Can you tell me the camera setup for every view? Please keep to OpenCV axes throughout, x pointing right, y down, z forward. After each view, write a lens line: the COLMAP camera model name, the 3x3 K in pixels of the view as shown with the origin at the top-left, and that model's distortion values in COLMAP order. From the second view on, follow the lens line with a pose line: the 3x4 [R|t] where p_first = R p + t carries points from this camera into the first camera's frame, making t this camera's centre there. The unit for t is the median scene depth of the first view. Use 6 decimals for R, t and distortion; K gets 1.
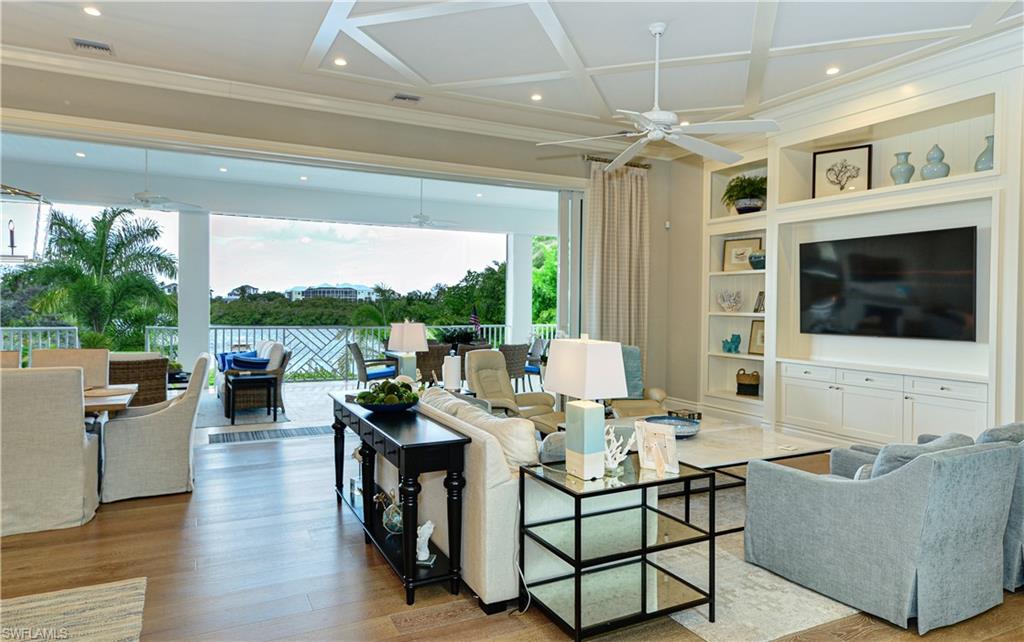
lens RADIAL K [[627.7, 0, 511.1], [0, 627.7, 312.5], [0, 0, 1]] dist [0.014981, -0.003155]
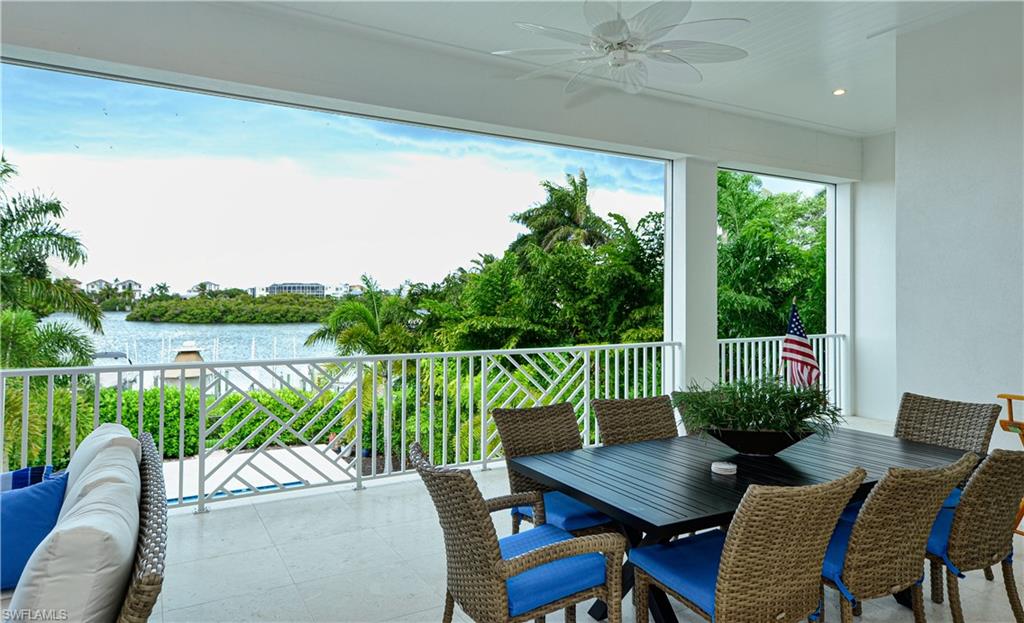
lens RADIAL K [[629.5, 0, 501.7], [0, 629.5, 293.7], [0, 0, 1]] dist [0.016575, 0.002215]
pose [[0.999341, -0.006887, 0.035639, -0.068565], [0.007662, 0.999736, -0.021653, -0.003728], [-0.035481, 0.021912, 0.999130, 0.221893]]
